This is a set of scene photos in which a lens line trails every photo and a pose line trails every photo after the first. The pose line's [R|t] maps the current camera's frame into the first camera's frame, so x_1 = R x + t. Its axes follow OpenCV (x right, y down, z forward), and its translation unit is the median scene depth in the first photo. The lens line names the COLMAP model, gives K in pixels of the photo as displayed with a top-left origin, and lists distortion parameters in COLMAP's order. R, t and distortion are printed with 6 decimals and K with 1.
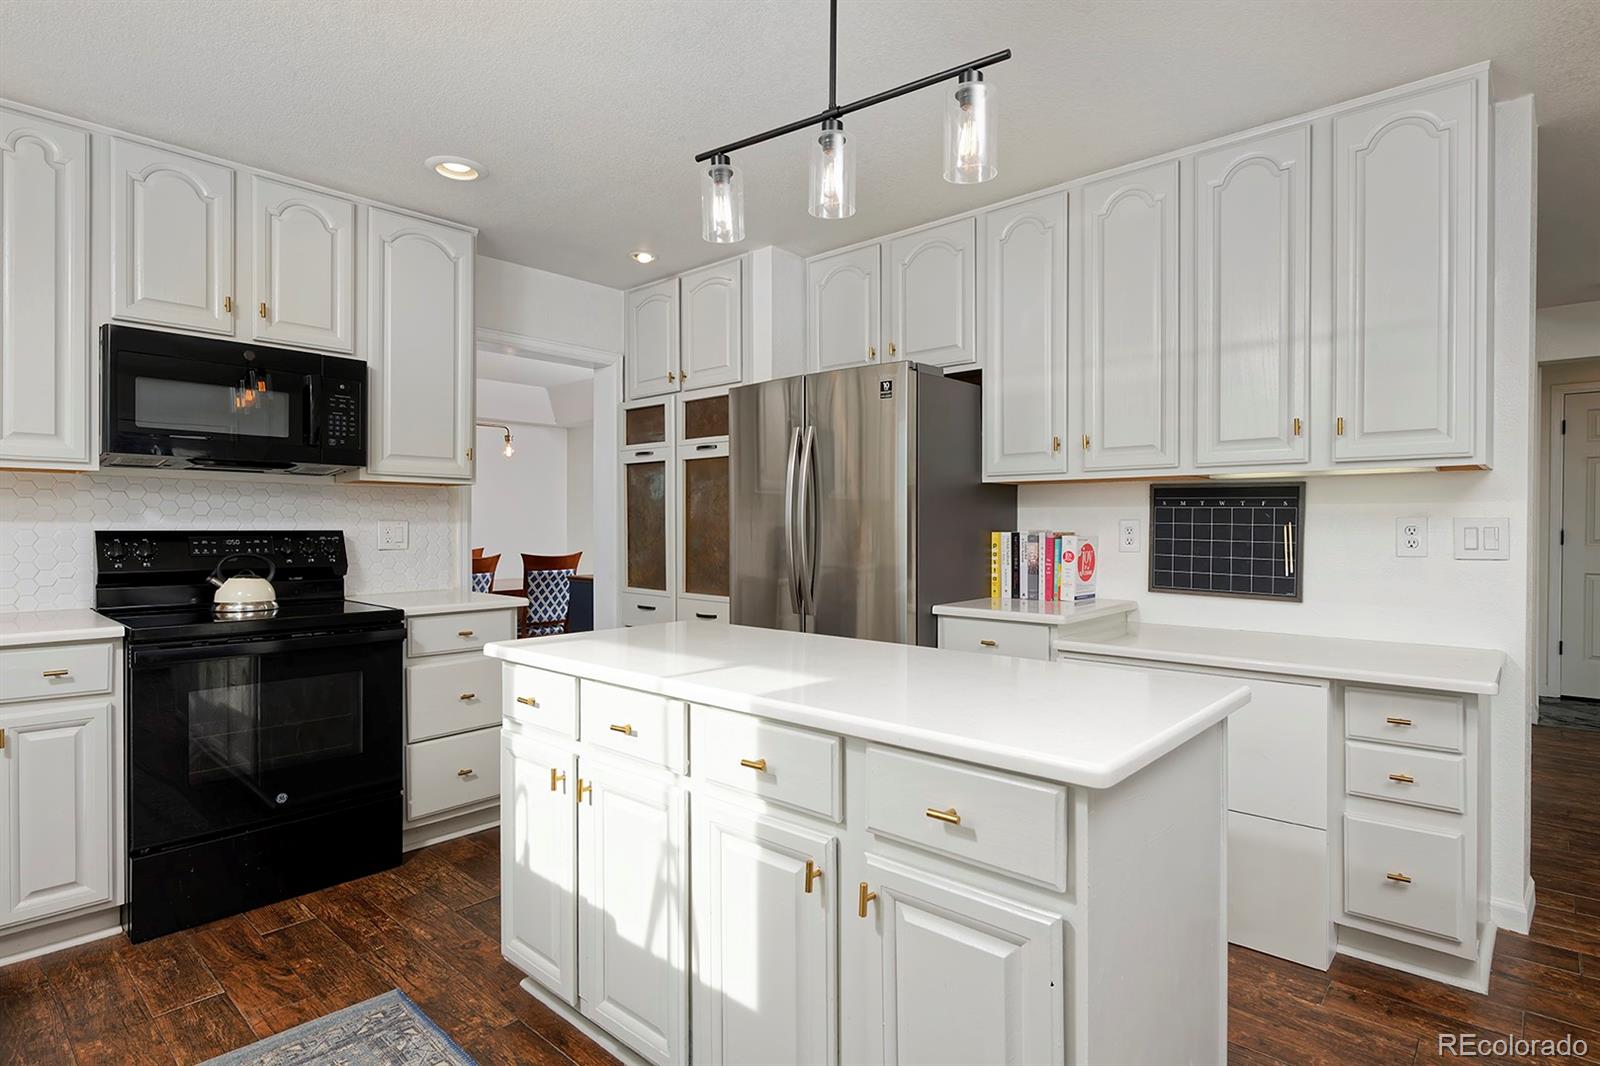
lens RADIAL K [[816.0, 0, 804.7], [0, 816.0, 525.6], [0, 0, 1]] dist [0.002837, -0.000119]
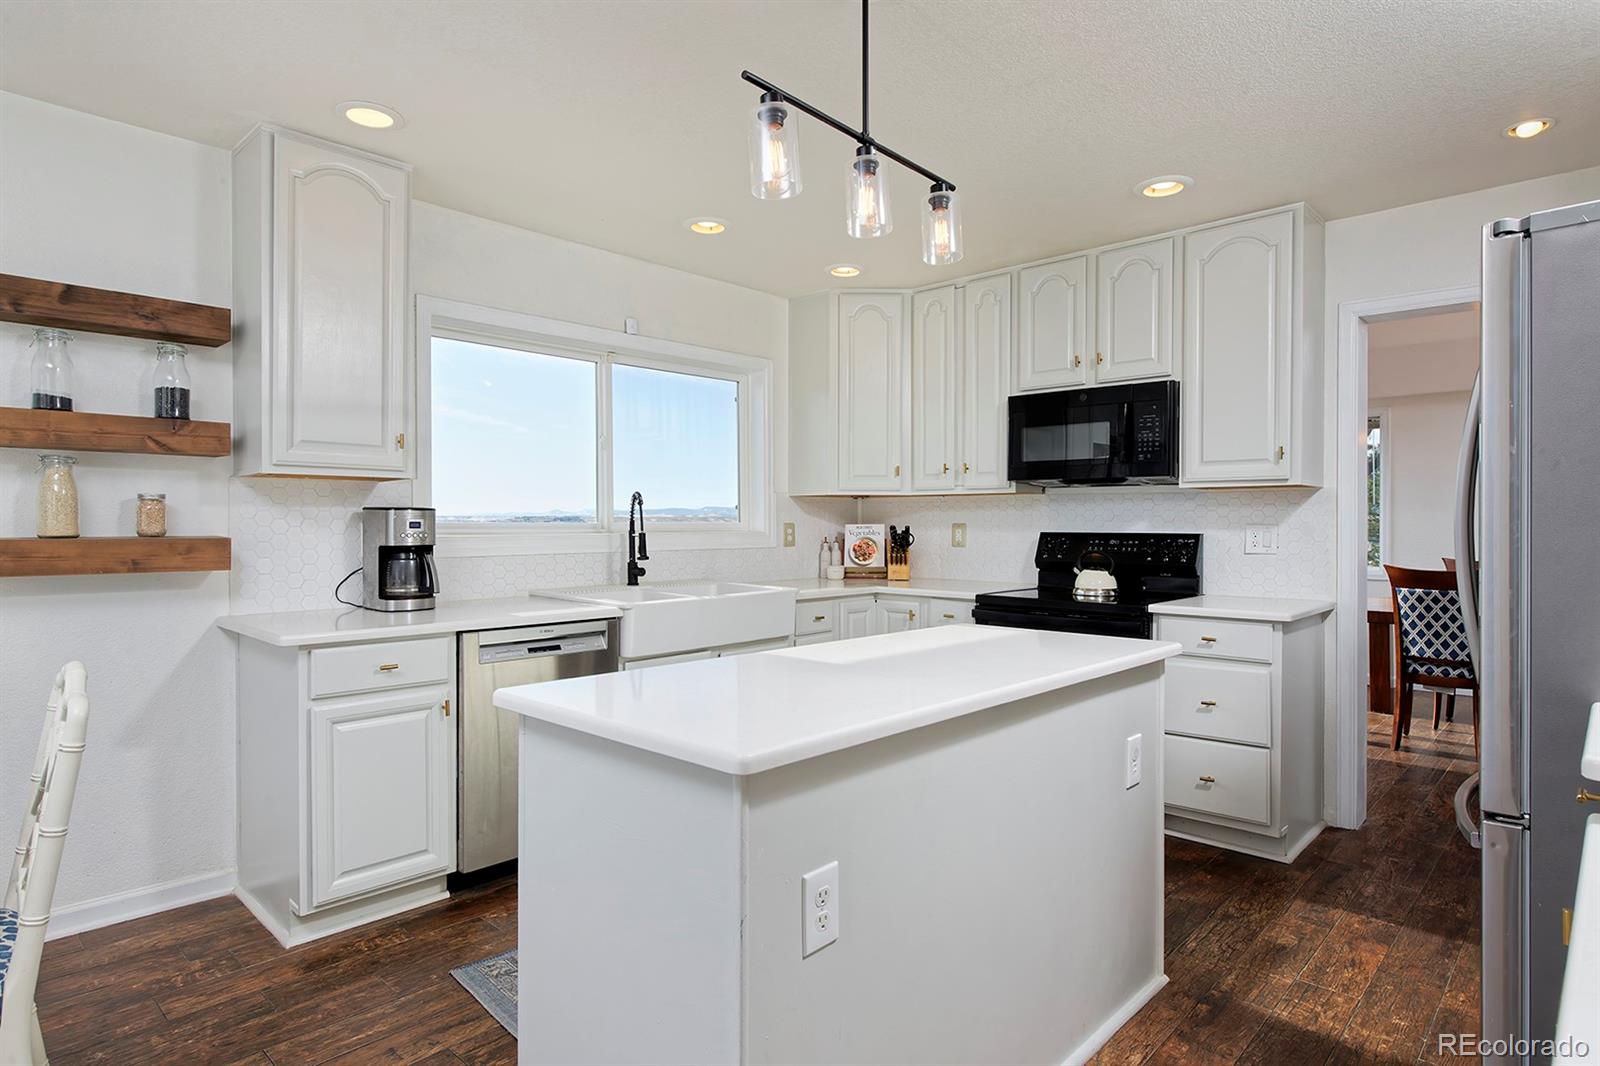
lens RADIAL K [[883.1, 0, 802.5], [0, 883.1, 531.0], [0, 0, 1]] dist [-0.002698, -0.000922]
pose [[-0.035374, 0.007337, -0.999347, 0.697379], [-0.002462, 0.999969, 0.007429, -0.006178], [0.999371, 0.002723, -0.035355, 0.577275]]
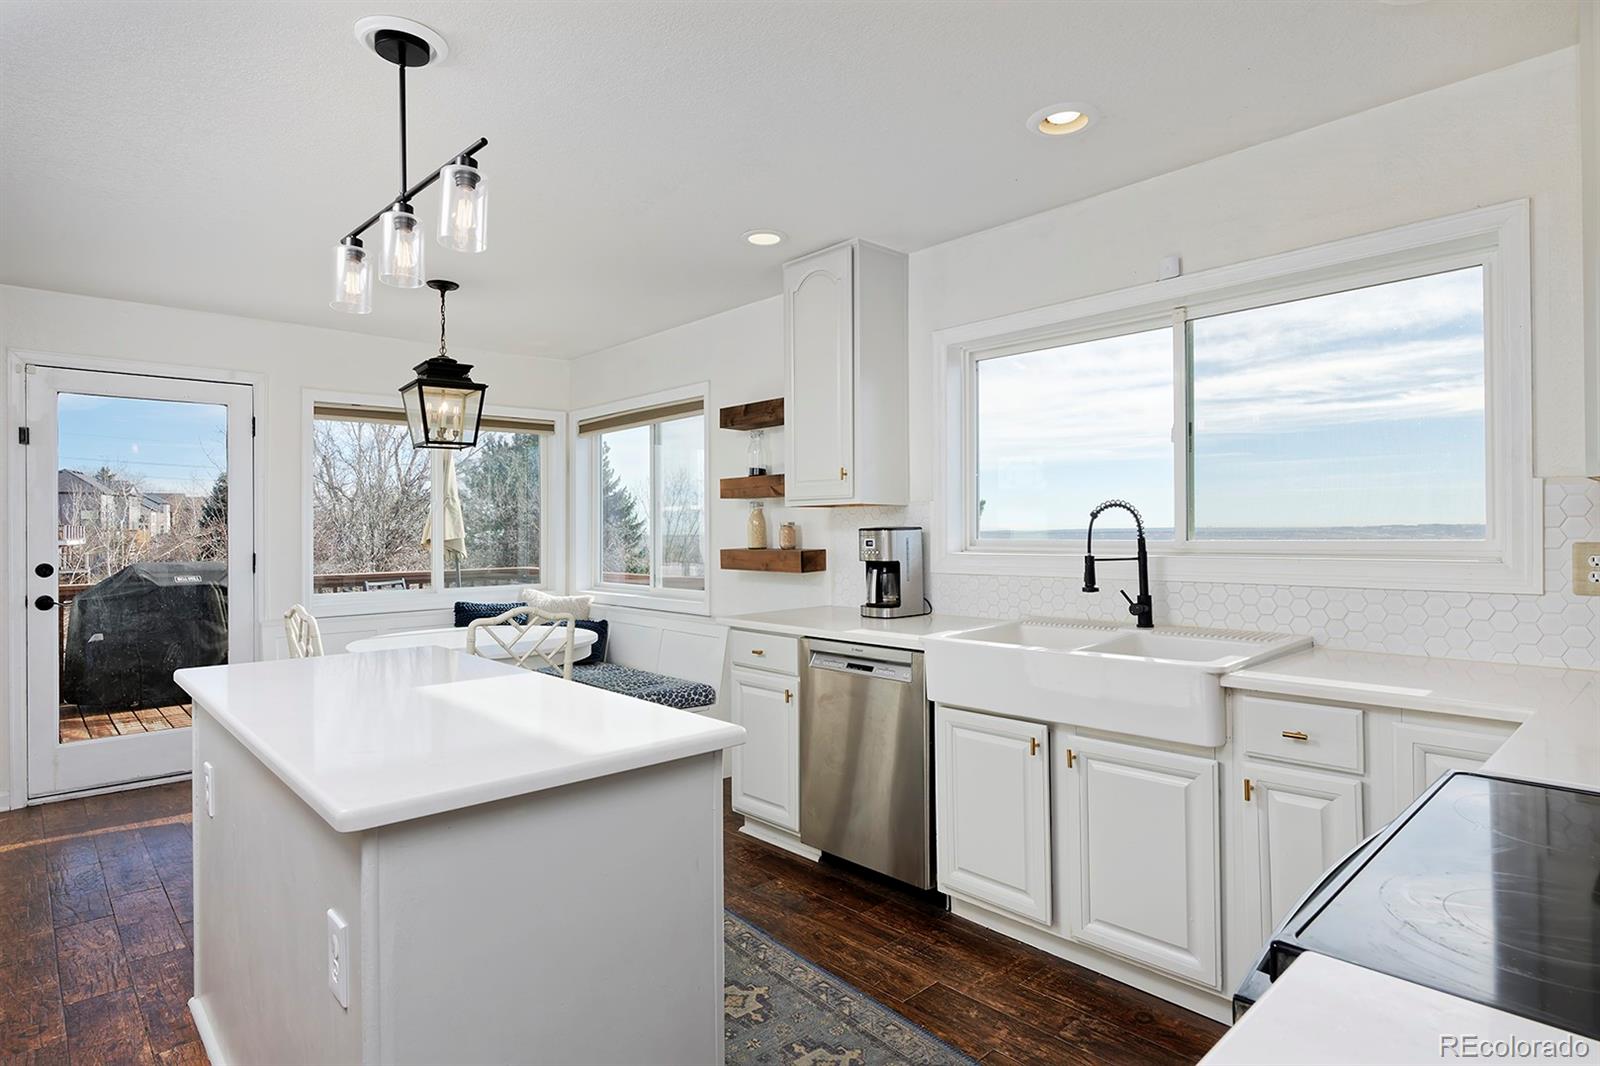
lens RADIAL K [[846.5, 0, 800.0], [0, 846.5, 533.0], [0, 0, 1]] dist [-0.004964, 0.000332]
pose [[-0.995046, 0.006511, 0.099207, -0.366239], [0.007044, 0.999963, 0.005026, -0.025739], [-0.099170, 0.005700, -0.995054, 1.256872]]
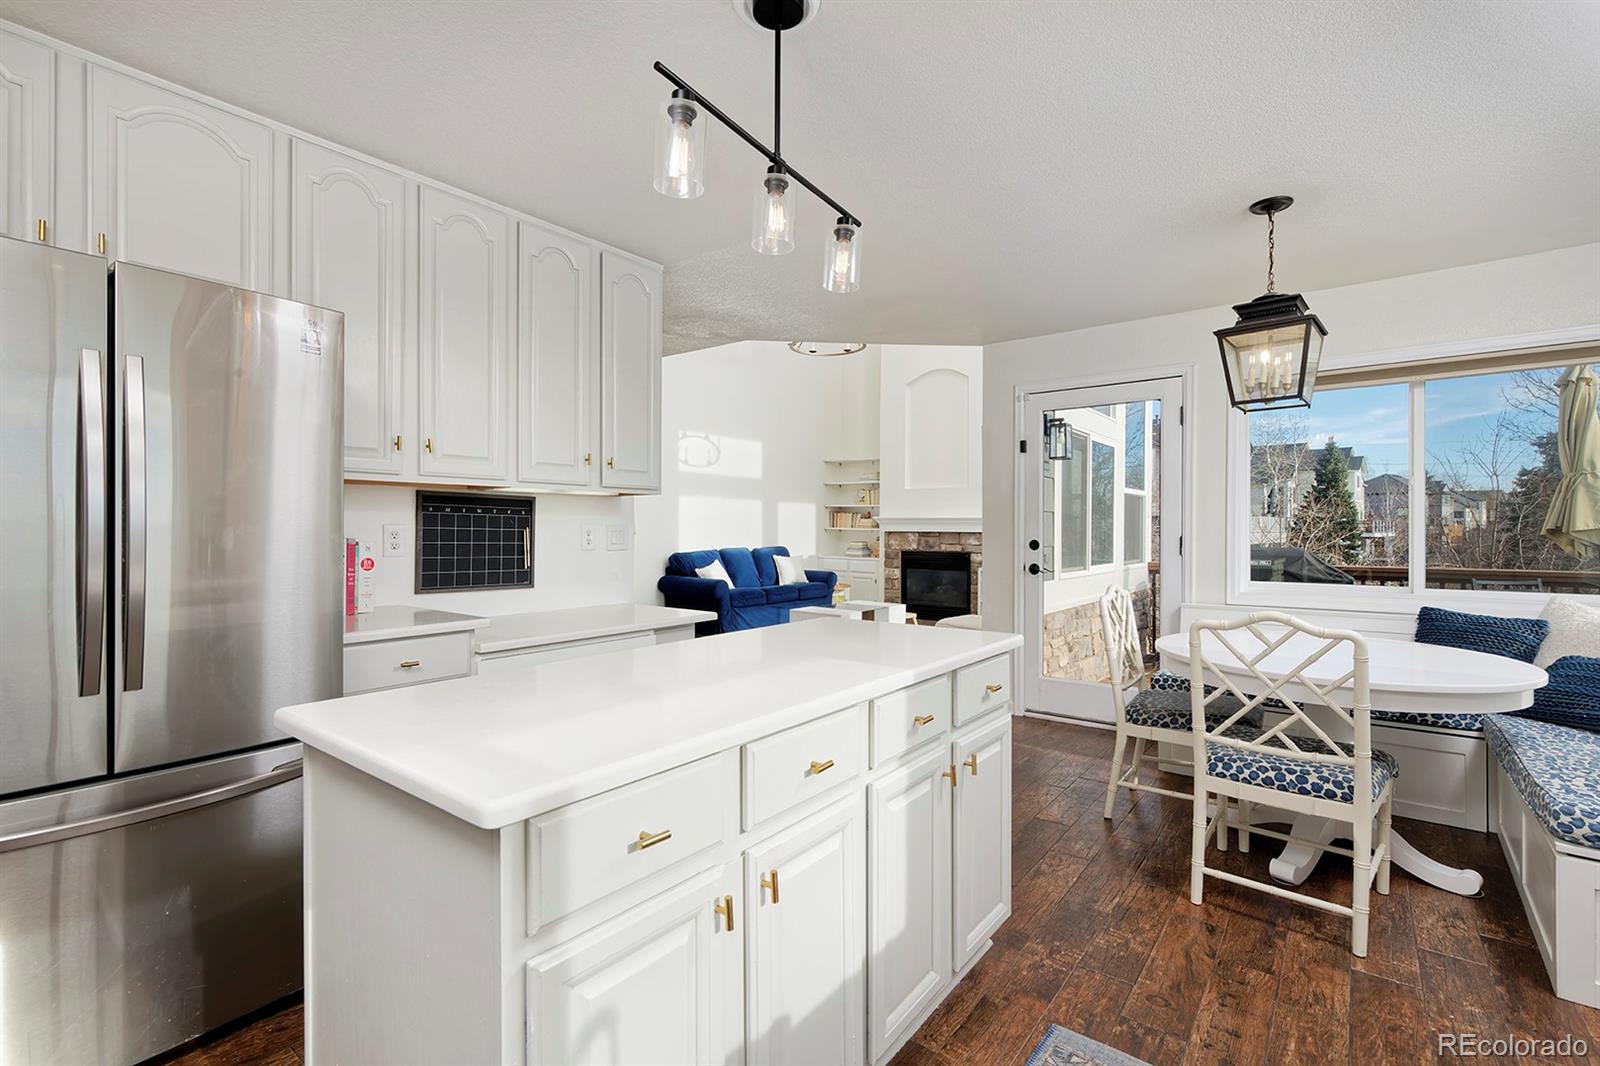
lens RADIAL K [[723.8, 0, 811.6], [0, 723.8, 529.7], [0, 0, 1]] dist [-0.000131, -0.000011]
pose [[-0.073084, -0.002106, 0.997324, -0.562617], [-0.000542, 0.999998, 0.002072, -0.002847], [-0.997326, -0.000389, -0.073085, 0.603856]]
